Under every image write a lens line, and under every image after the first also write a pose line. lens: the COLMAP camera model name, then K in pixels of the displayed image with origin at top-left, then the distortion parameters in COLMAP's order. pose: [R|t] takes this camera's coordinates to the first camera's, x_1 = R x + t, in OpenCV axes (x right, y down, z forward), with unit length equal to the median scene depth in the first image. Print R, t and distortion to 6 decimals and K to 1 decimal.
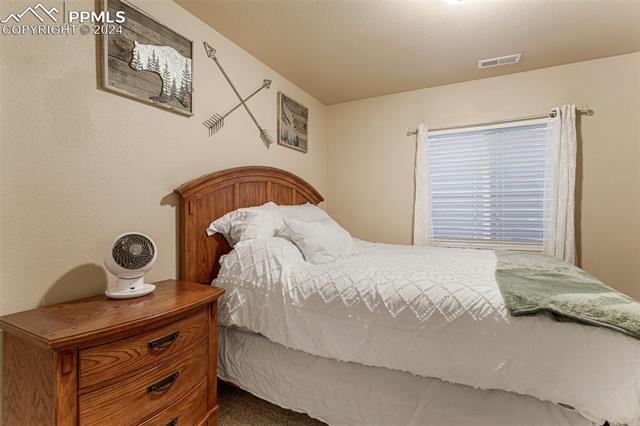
lens RADIAL K [[312.1, 0, 320.6], [0, 312.1, 208.9], [0, 0, 1]] dist [0.009851, 0.000839]
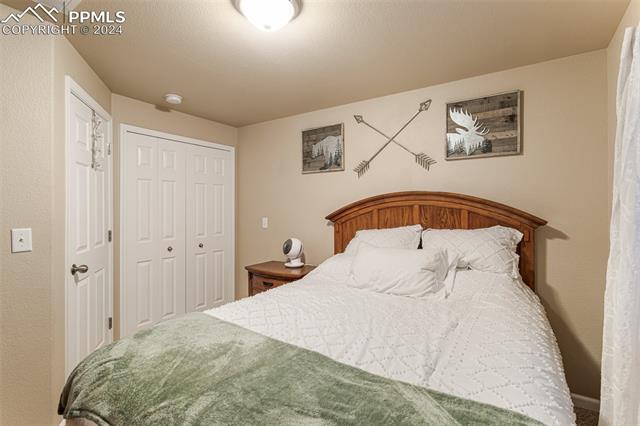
lens RADIAL K [[312.1, 0, 320.6], [0, 312.1, 208.9], [0, 0, 1]] dist [0.009851, 0.000839]
pose [[-0.138293, -0.007310, -0.990364, 0.958509], [-0.007151, 0.999954, -0.006383, -0.072081], [0.990365, 0.006199, -0.138339, 0.912250]]
